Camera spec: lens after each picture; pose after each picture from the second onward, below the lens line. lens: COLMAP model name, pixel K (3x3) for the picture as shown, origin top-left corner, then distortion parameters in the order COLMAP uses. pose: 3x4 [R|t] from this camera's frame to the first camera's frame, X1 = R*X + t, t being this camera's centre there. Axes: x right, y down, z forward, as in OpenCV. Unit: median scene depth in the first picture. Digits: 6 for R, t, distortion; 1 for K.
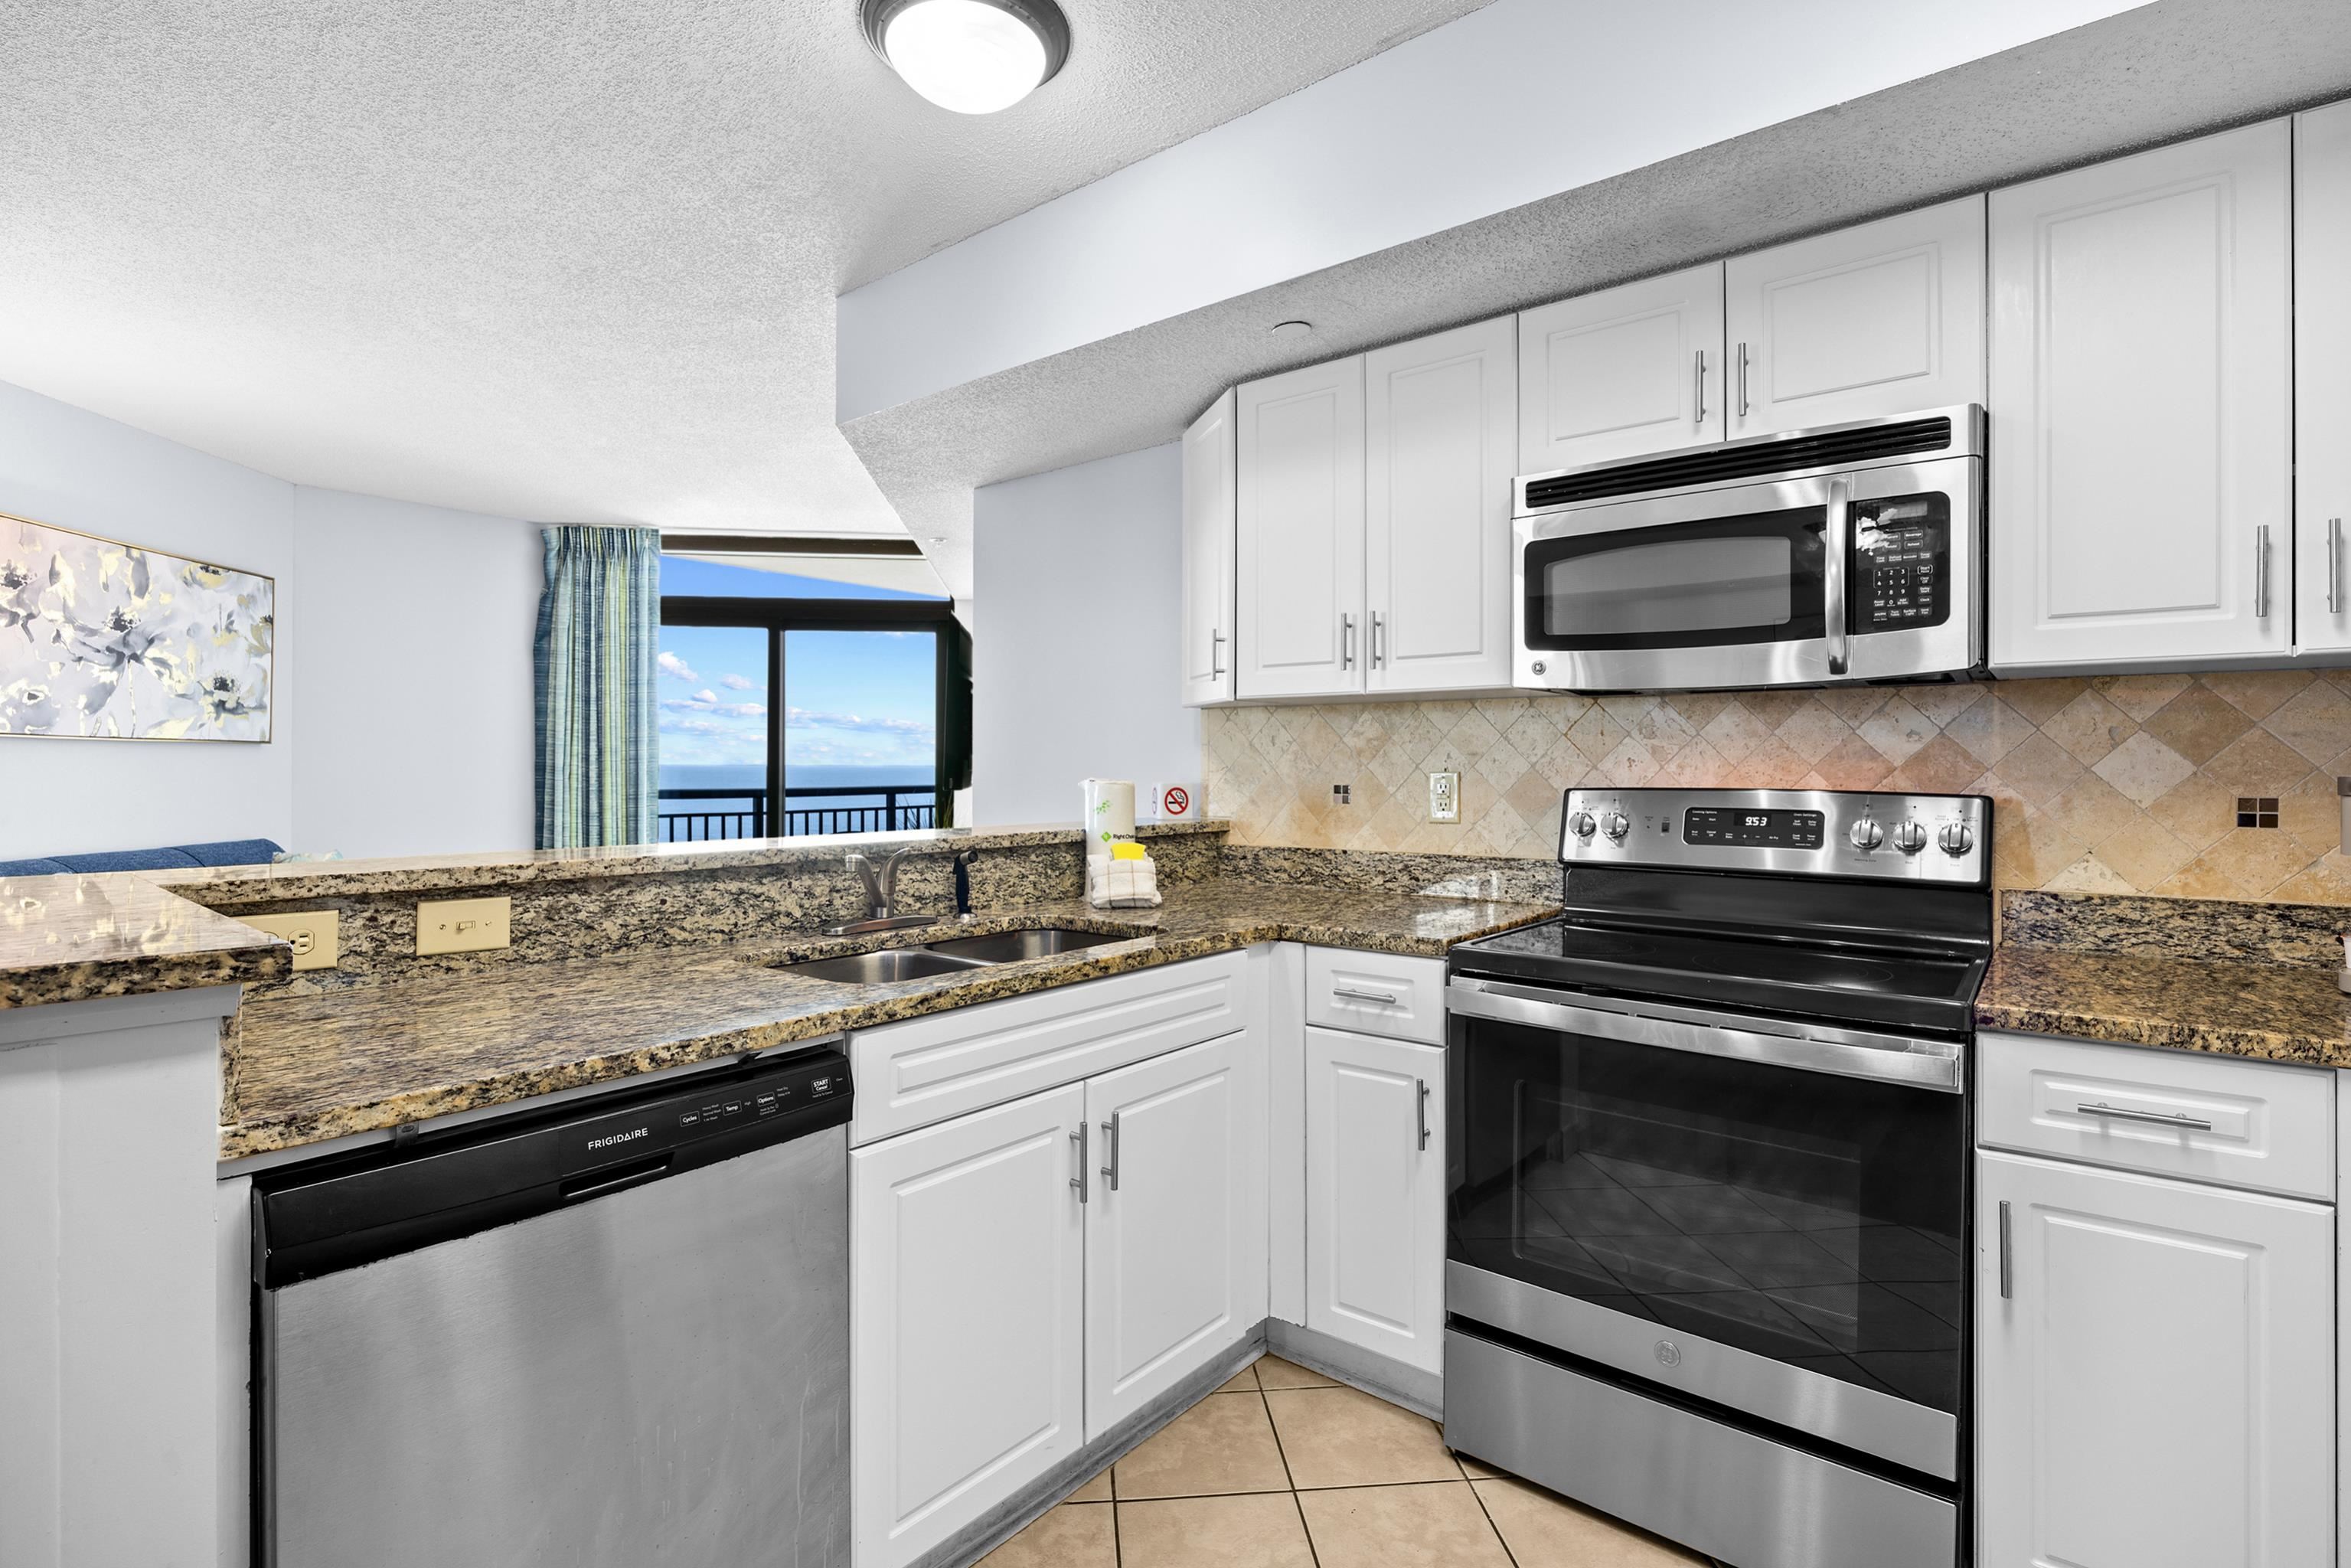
lens RADIAL K [[1109.1, 0, 1170.8], [0, 1109.1, 767.7], [0, 0, 1]] dist [-0.013931, 0.002051]
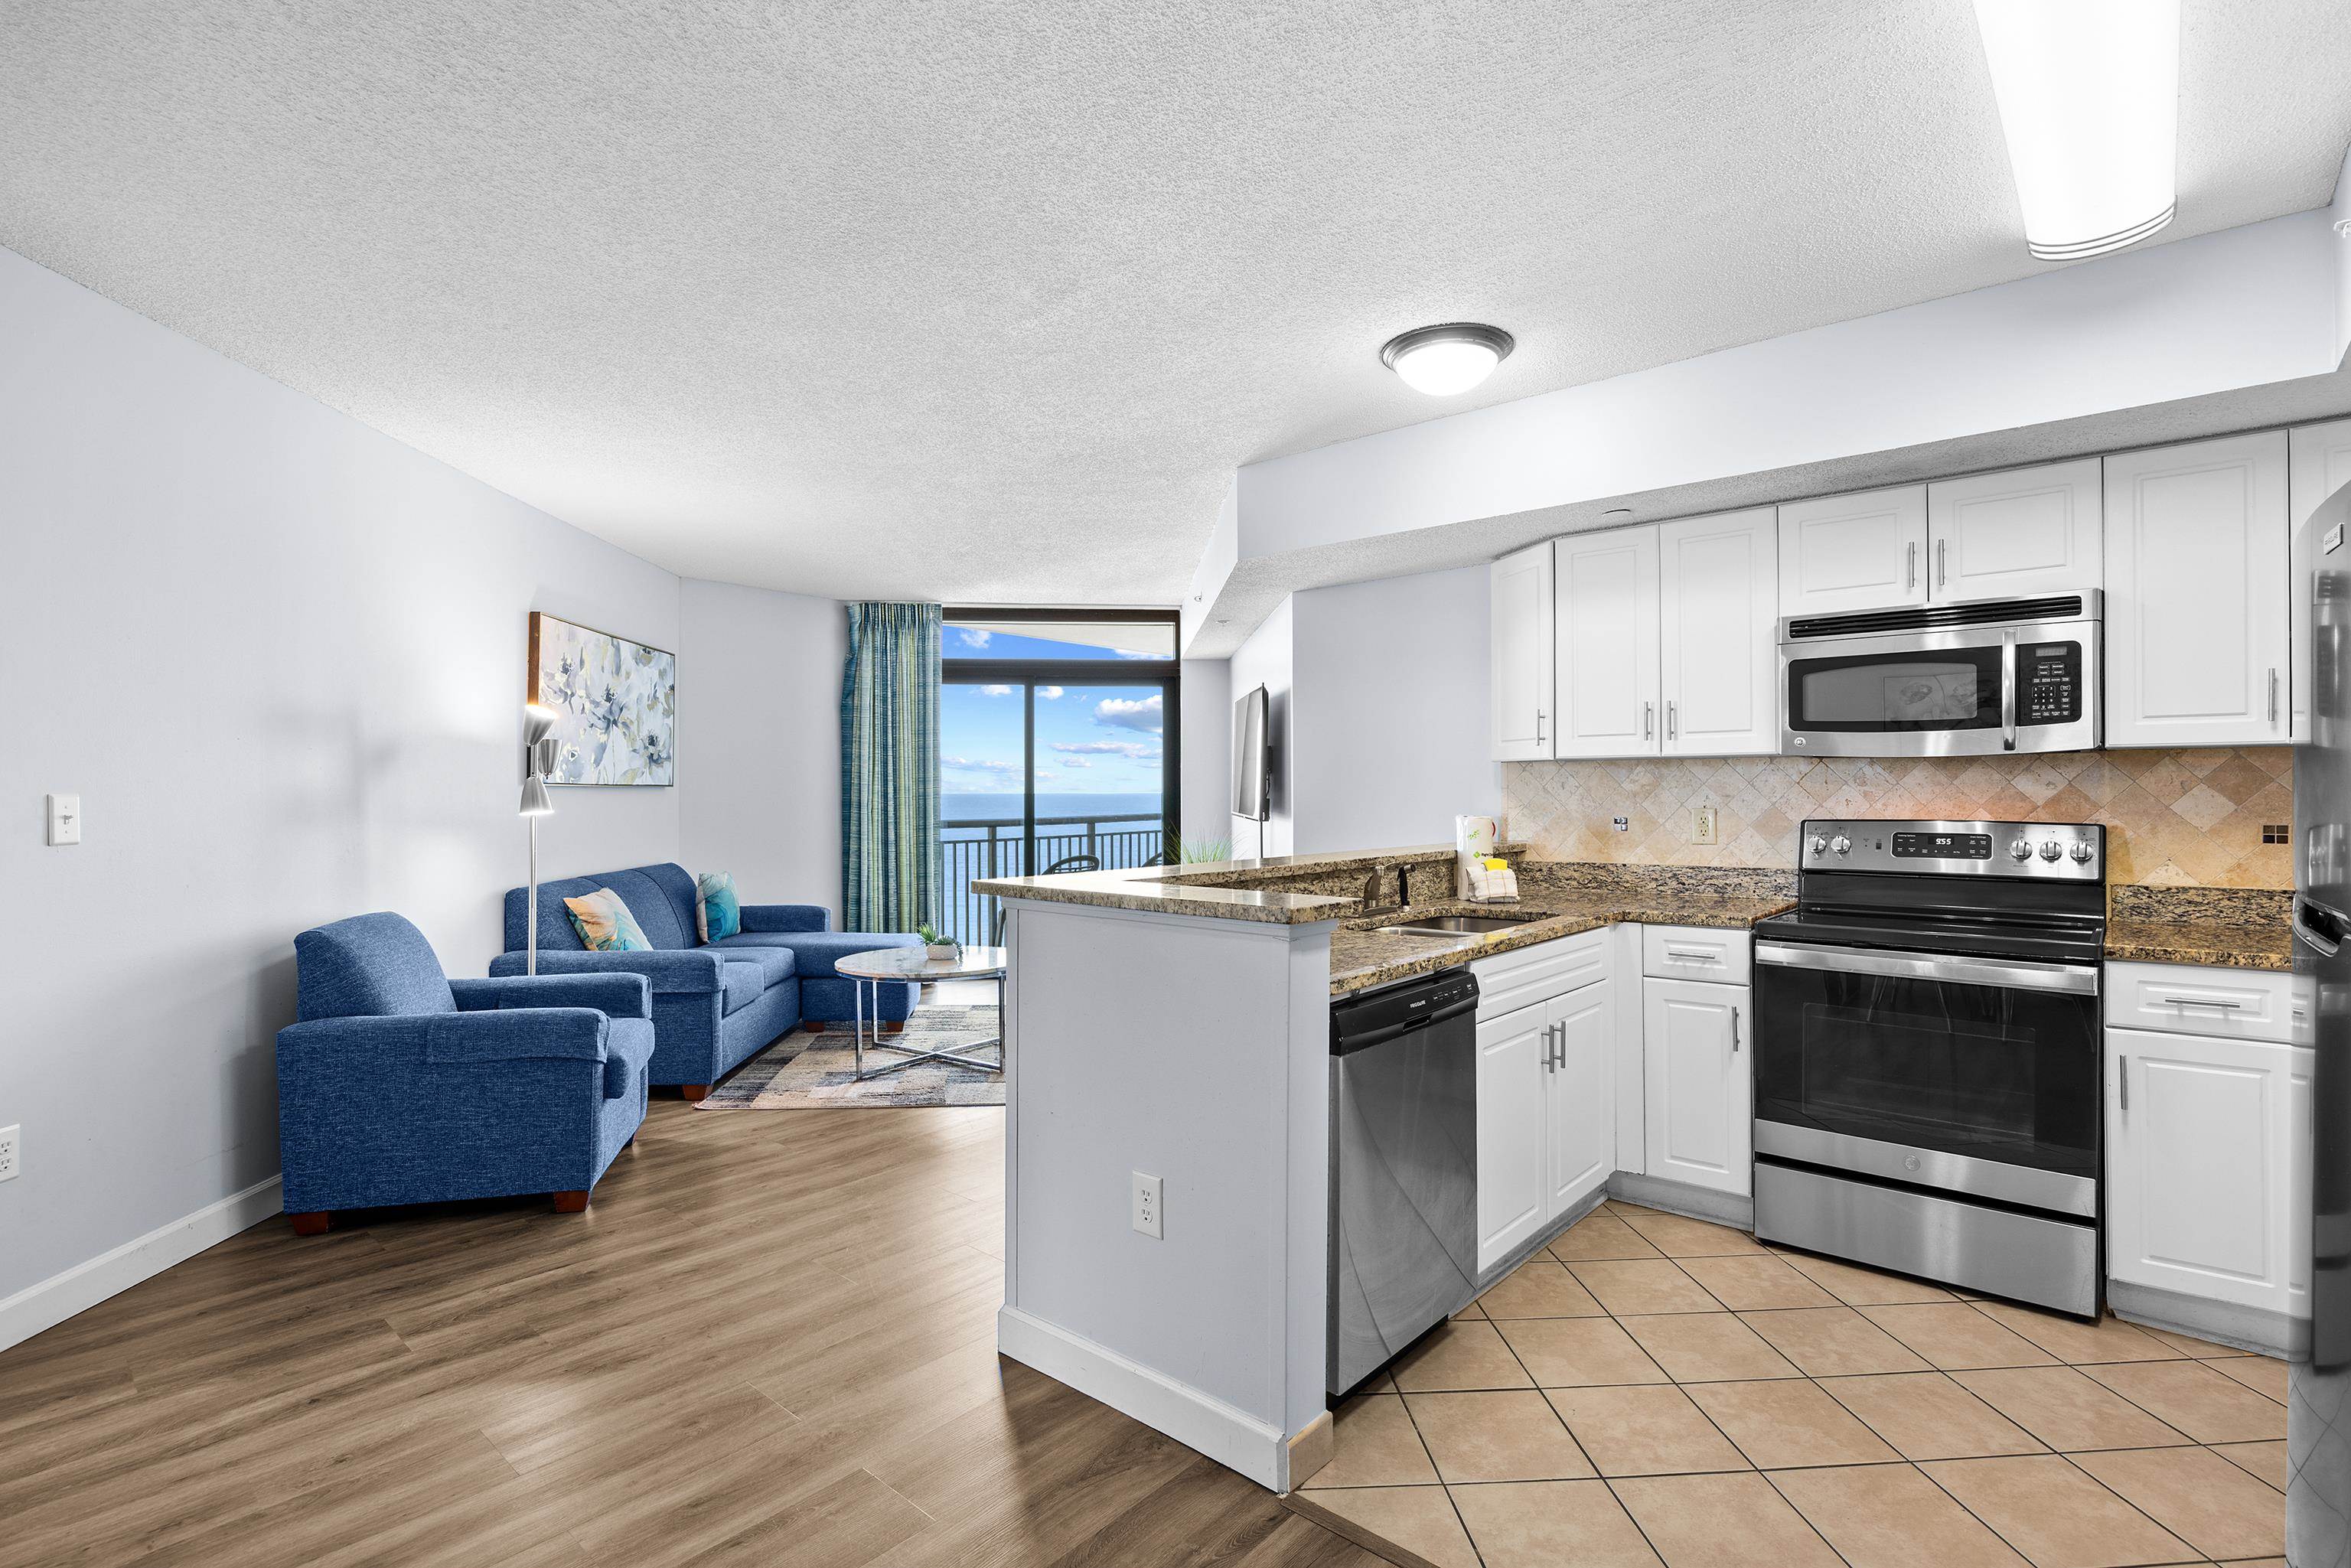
lens RADIAL K [[1109.0, 0, 1177.4], [0, 1109.0, 790.6], [0, 0, 1]] dist [-0.013931, 0.002051]
pose [[0.999372, -0.006876, -0.034759, -0.408060], [0.006809, 0.999975, -0.002052, -0.022235], [0.034772, 0.001814, 0.999394, -0.479799]]
